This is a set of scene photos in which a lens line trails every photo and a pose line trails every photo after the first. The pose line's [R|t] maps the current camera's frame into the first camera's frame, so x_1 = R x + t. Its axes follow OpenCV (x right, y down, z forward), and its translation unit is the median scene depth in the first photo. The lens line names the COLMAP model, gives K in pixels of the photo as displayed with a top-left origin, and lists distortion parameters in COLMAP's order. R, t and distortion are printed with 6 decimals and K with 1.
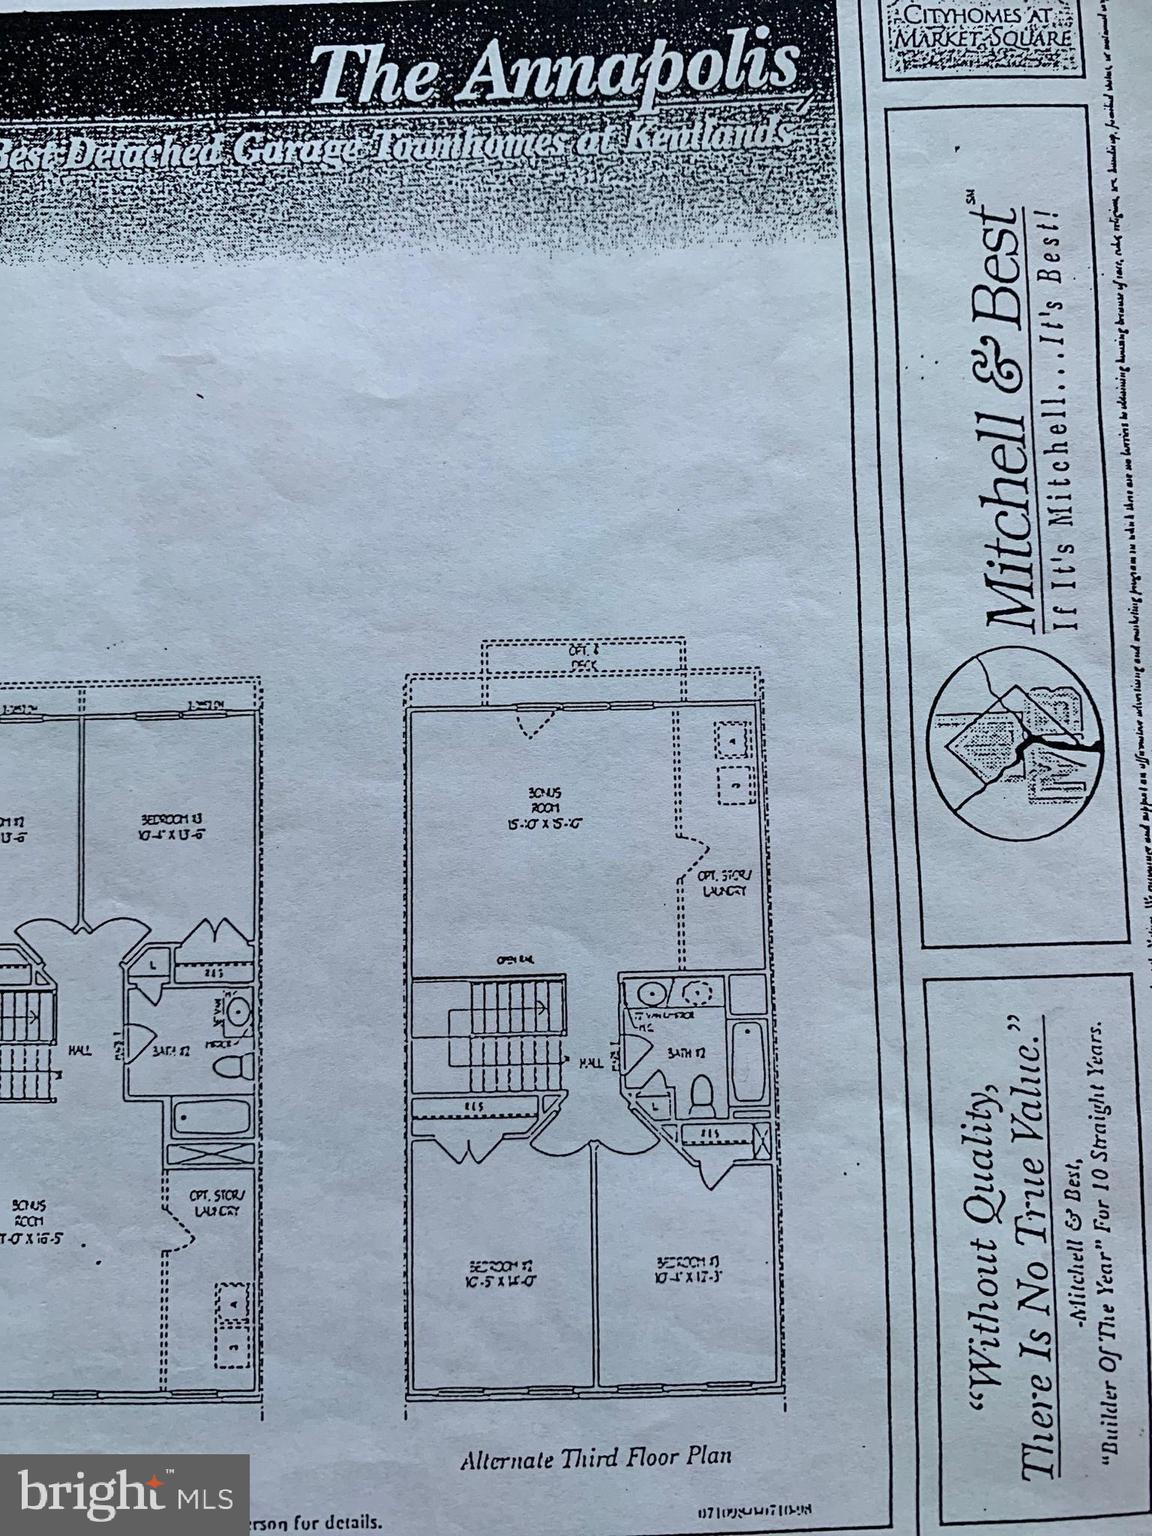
lens RADIAL K [[1164.1, 0, 579.0], [0, 1164.1, 768.1], [0, 0, 1]] dist [-0.028677, 0.019471]
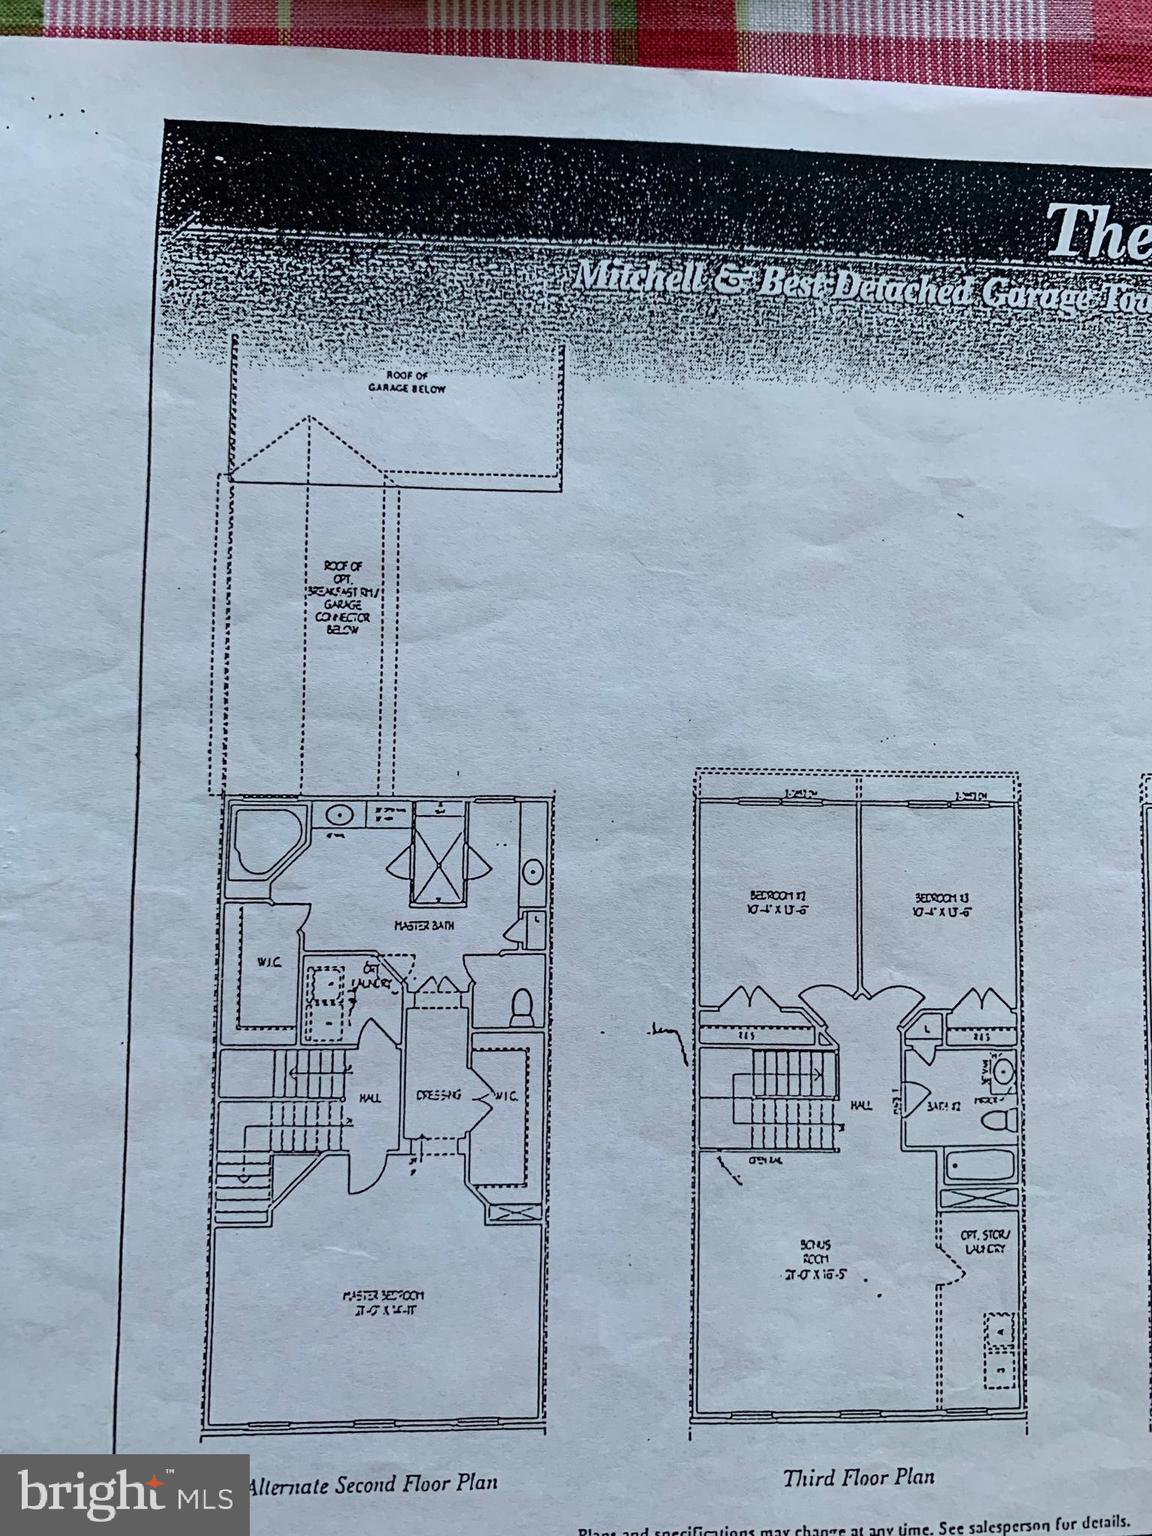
lens RADIAL K [[1164.1, 0, 582.1], [0, 1164.1, 770.1], [0, 0, 1]] dist [-0.028677, 0.019471]
pose [[0.996674, 0.033742, 0.074173, -0.776714], [-0.034163, 0.999406, 0.004425, -0.071256], [-0.073980, -0.006944, 0.997236, -0.084857]]
